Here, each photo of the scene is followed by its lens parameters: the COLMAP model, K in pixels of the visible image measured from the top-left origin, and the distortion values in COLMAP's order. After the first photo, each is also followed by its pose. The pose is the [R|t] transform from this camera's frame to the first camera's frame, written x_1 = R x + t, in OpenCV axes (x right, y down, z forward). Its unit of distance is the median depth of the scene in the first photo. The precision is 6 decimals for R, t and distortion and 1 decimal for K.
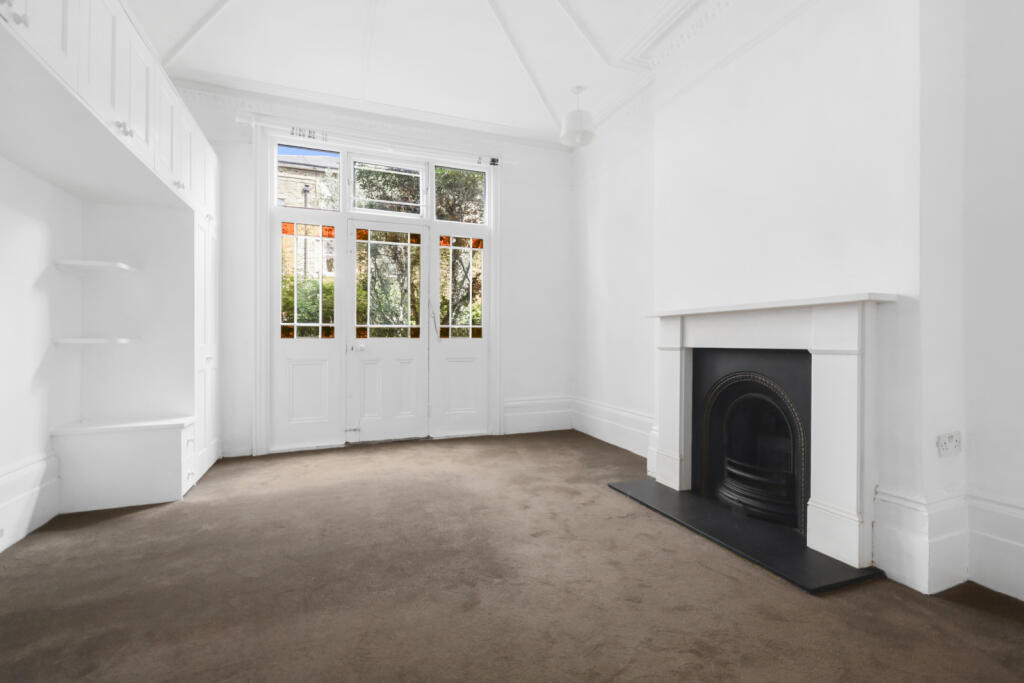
lens RADIAL K [[467.2, 0, 512.0], [0, 467.2, 340.6], [0, 0, 1]] dist [0.004557, -0.002026]
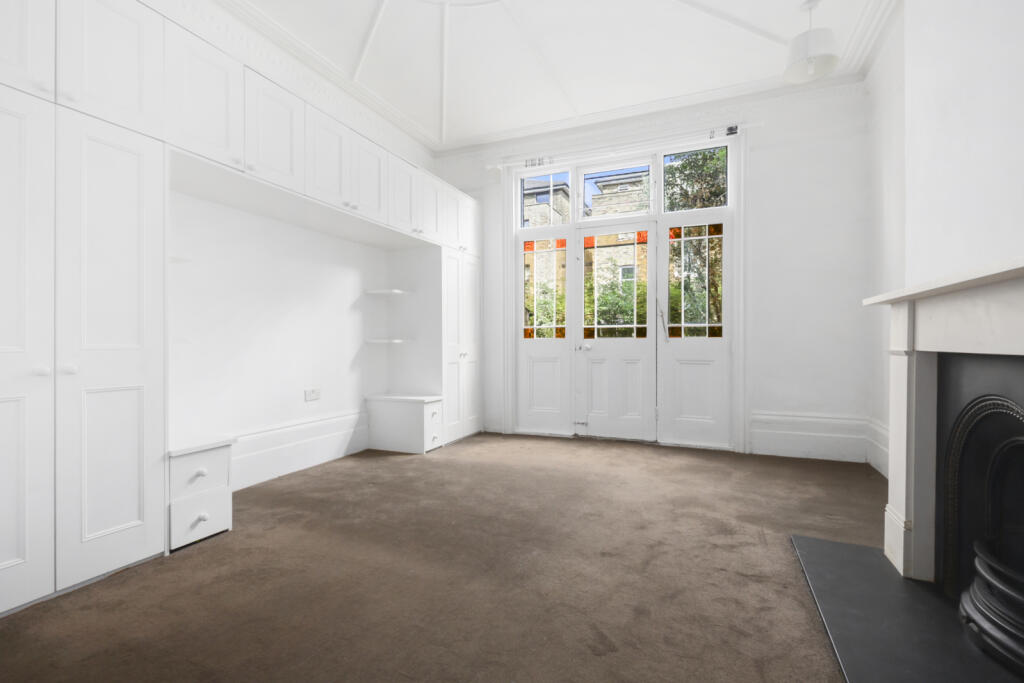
lens RADIAL K [[467.2, 0, 511.3], [0, 467.2, 341.0], [0, 0, 1]] dist [0.004557, -0.002026]
pose [[0.708393, -0.000629, -0.705818, 0.360372], [0.001104, 0.999999, 0.000216, 0.000460], [0.705818, -0.000932, 0.708393, 0.145251]]
